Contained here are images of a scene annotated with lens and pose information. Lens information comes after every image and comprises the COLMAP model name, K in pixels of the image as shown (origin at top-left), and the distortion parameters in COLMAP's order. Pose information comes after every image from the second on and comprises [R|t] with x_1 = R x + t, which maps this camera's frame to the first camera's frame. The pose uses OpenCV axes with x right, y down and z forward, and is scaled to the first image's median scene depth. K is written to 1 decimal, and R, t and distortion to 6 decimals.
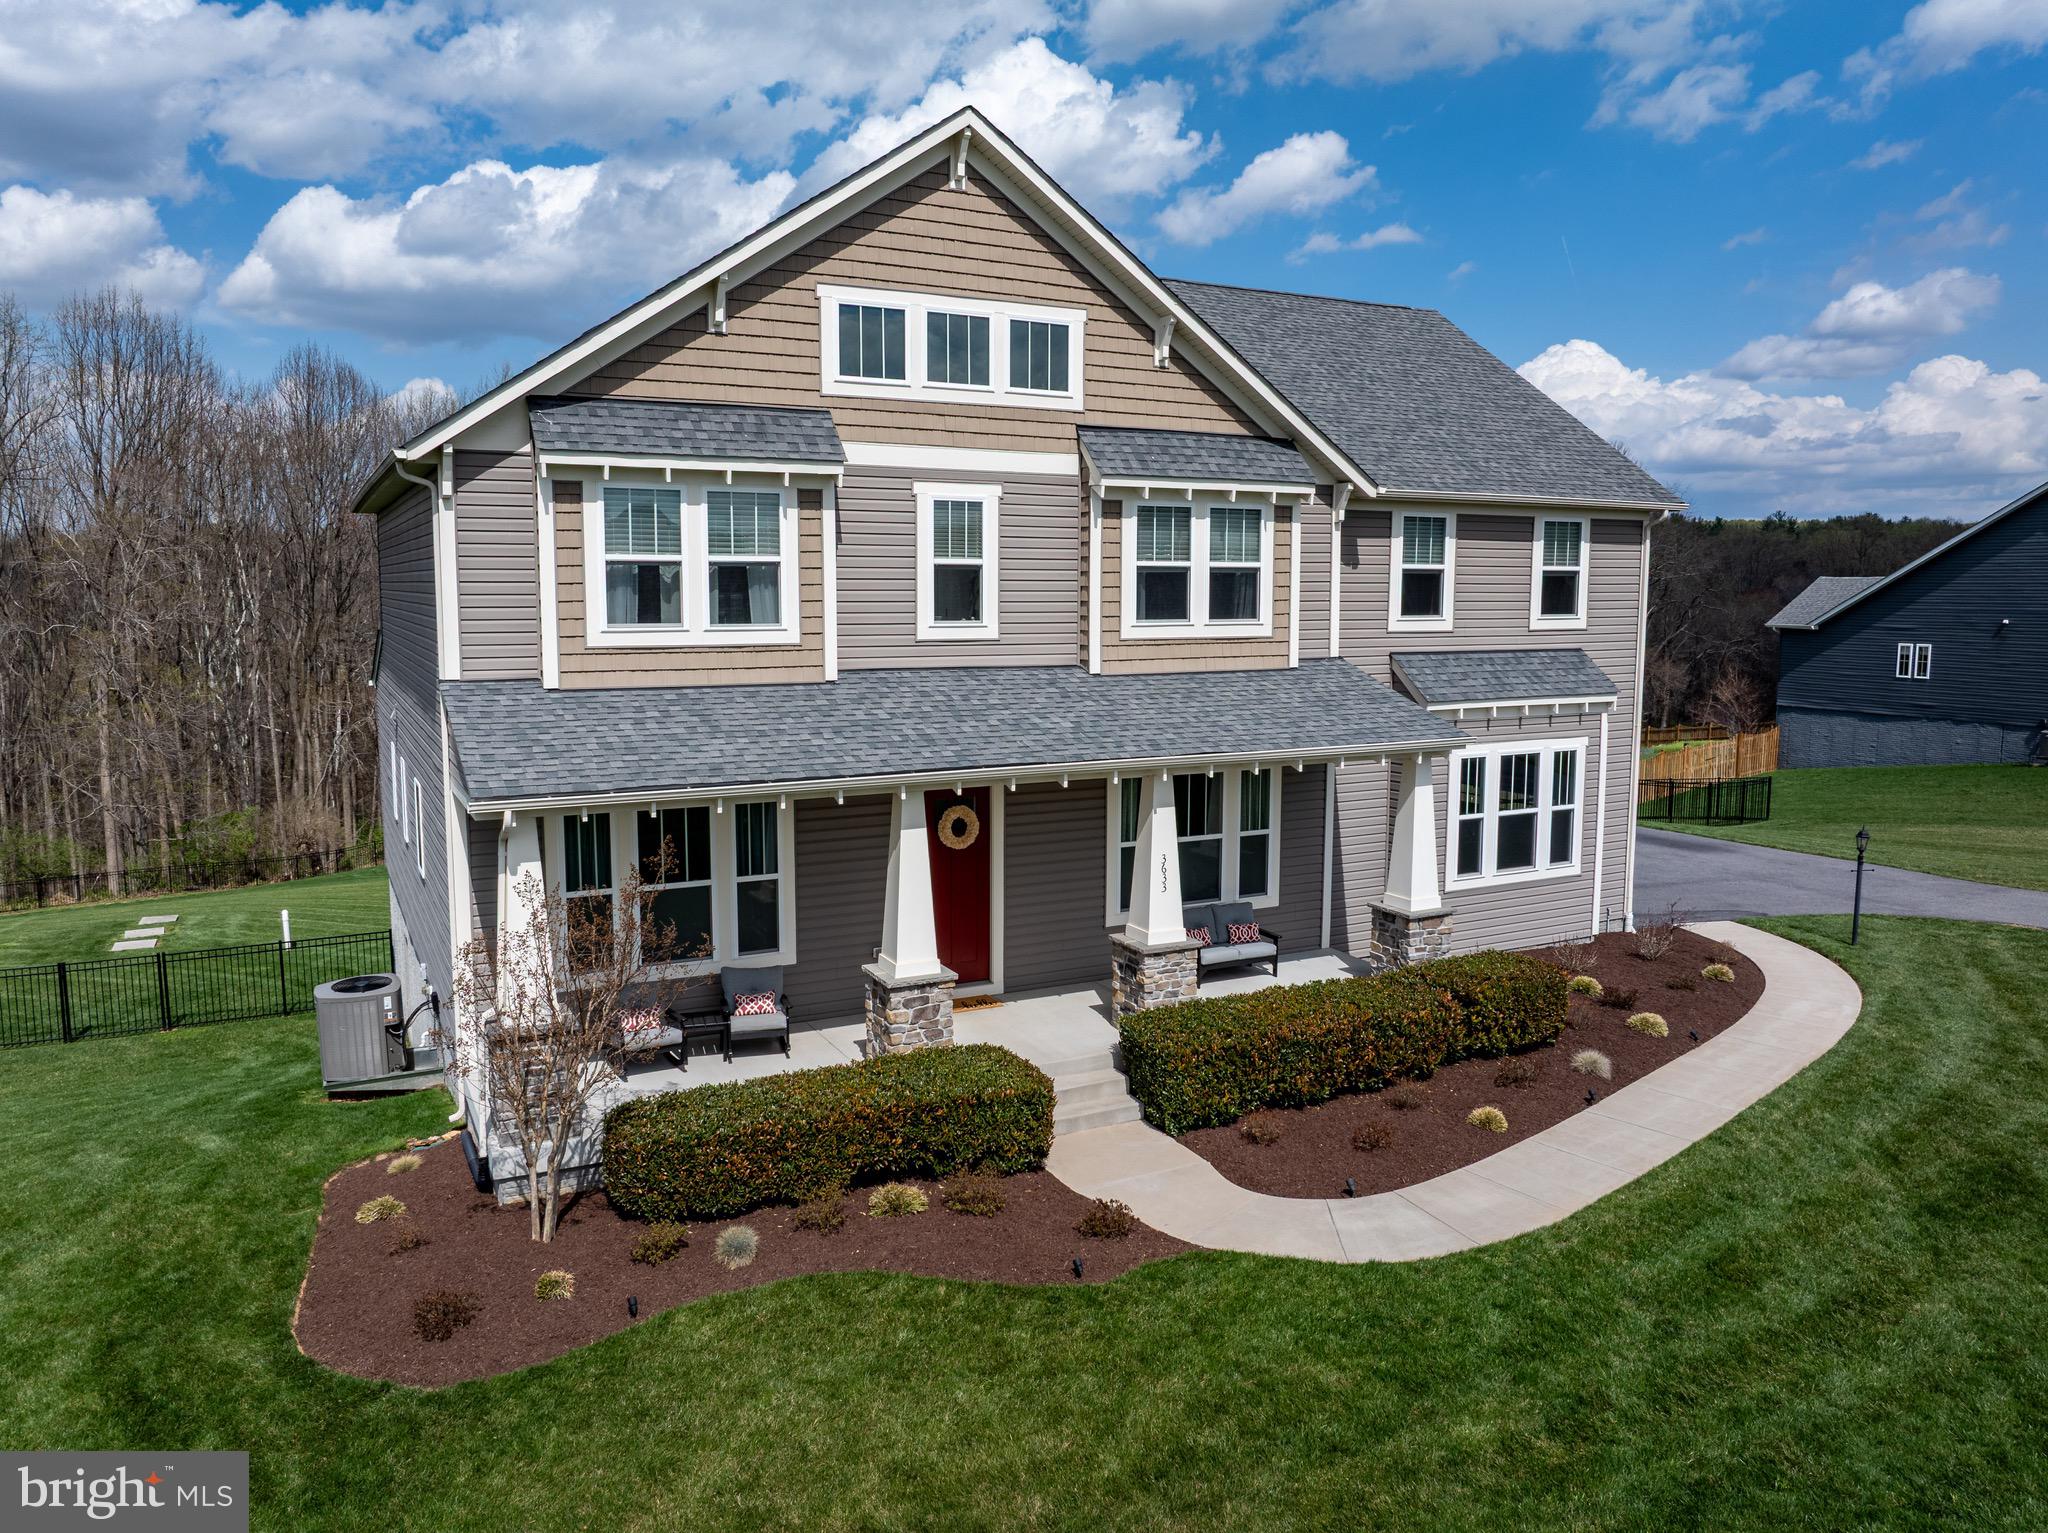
lens RADIAL K [[1441.0, 0, 1038.6], [0, 1441.0, 754.4], [0, 0, 1]] dist [-0.036576, 0.005671]
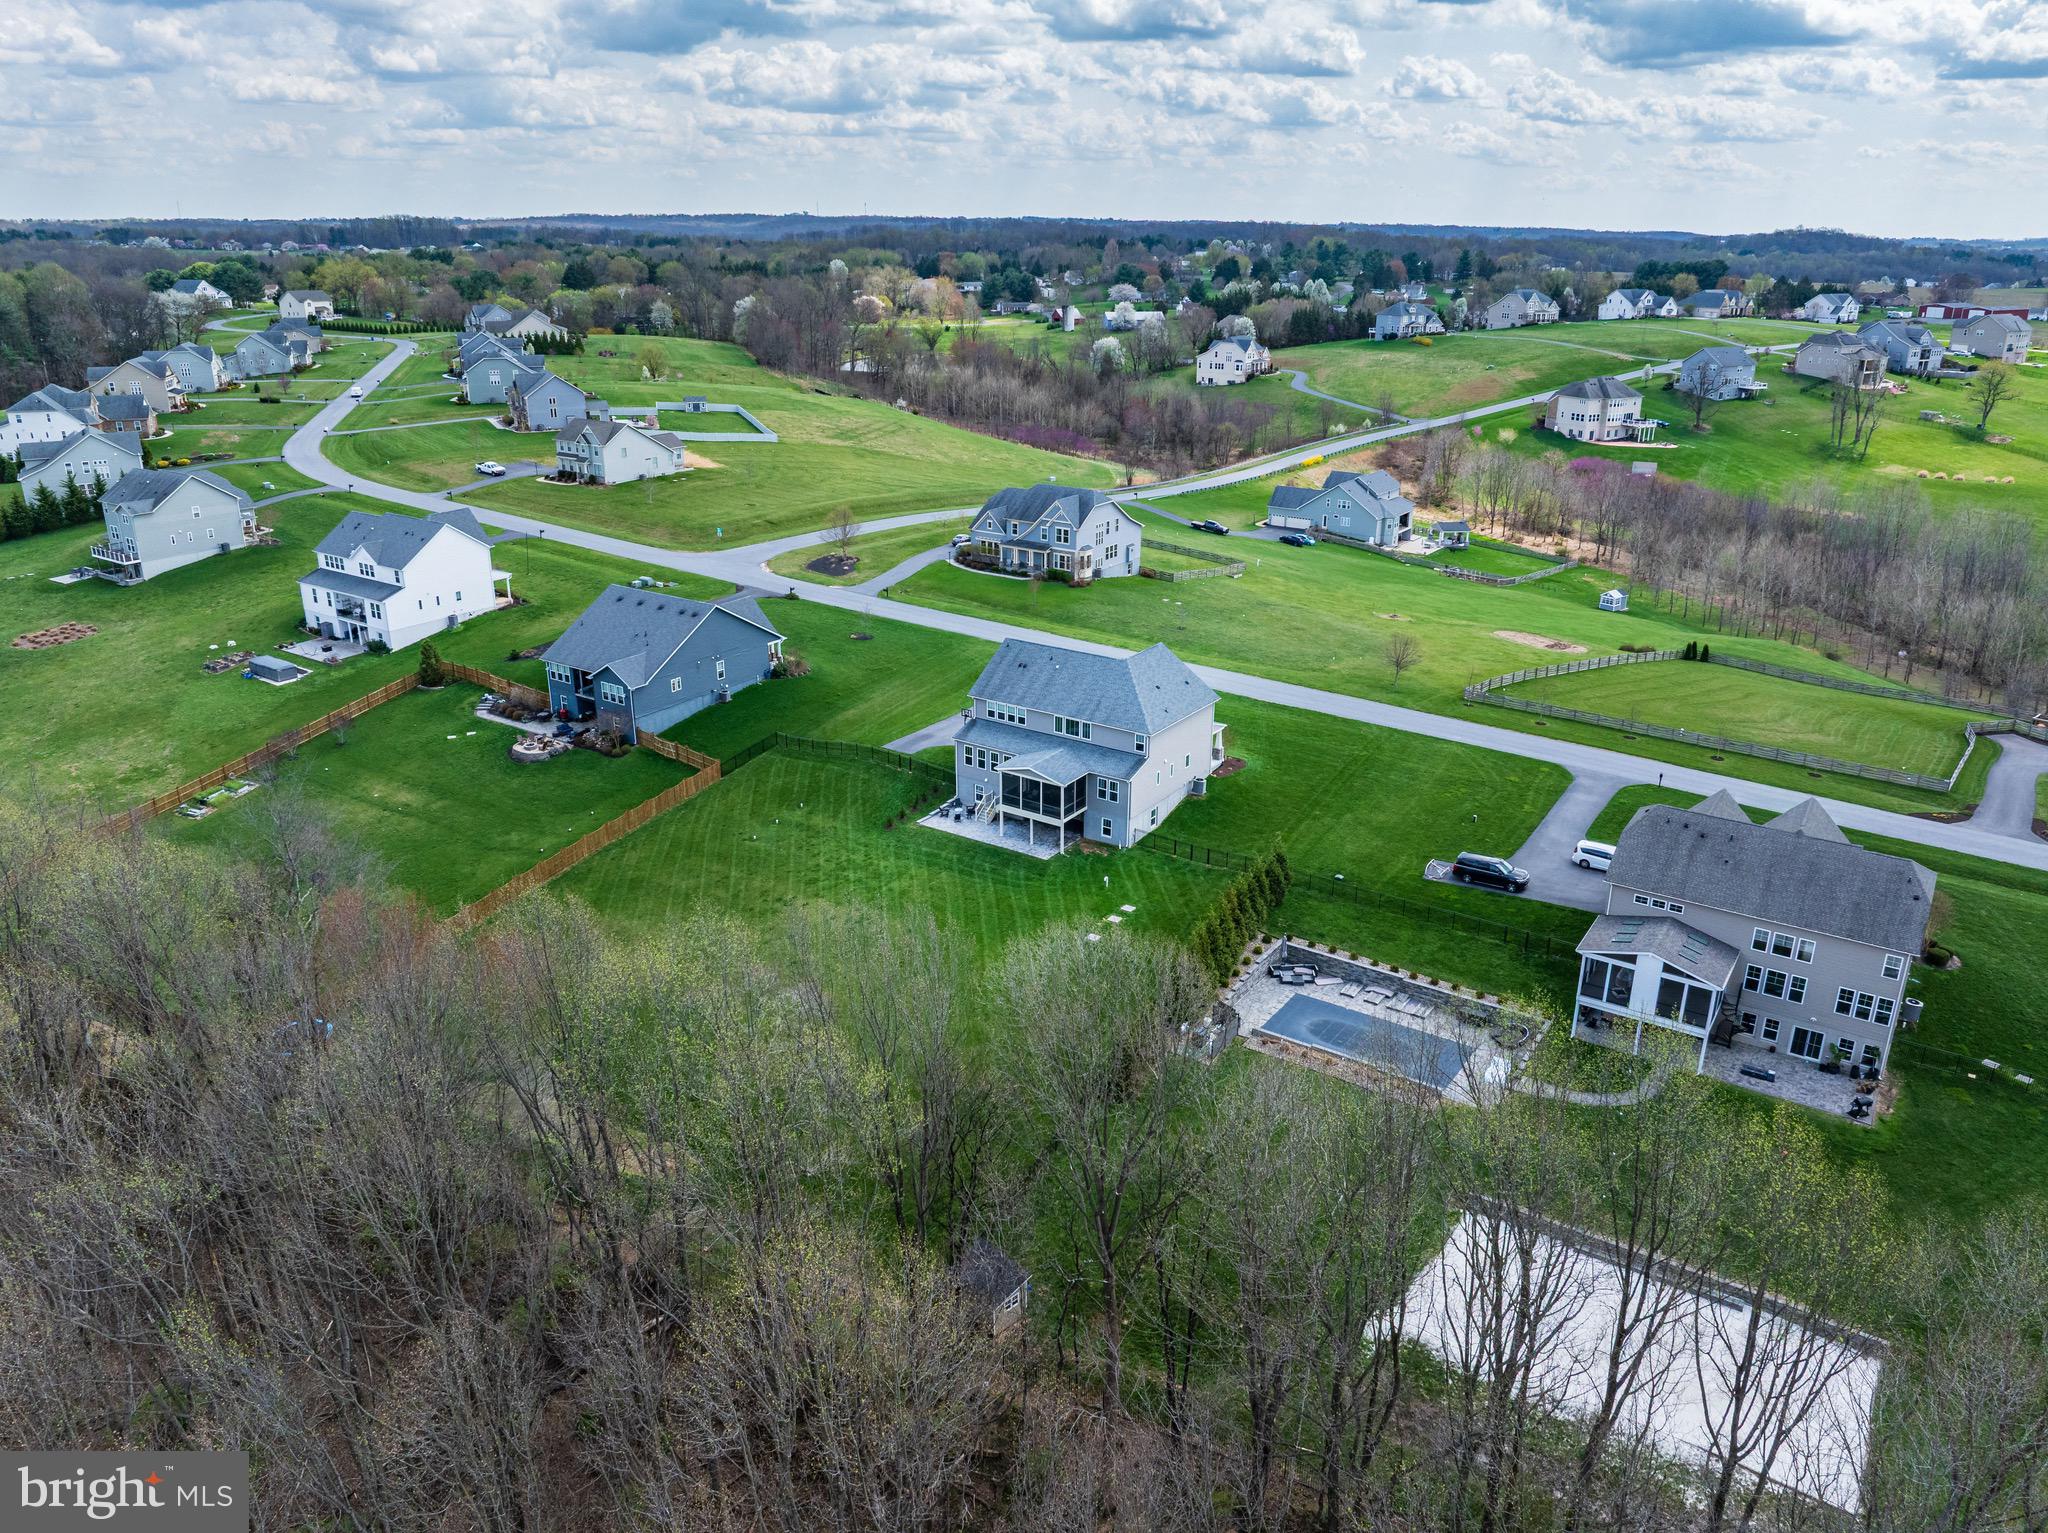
lens RADIAL K [[1441.0, 0, 1038.6], [0, 1441.0, 754.4], [0, 0, 1]] dist [-0.036576, 0.005671]
pose [[-0.471656, -0.309660, 0.825622, -6.058001], [0.098222, 0.912033, 0.398182, -2.915941], [-0.876295, 0.268899, -0.399750, 4.610416]]
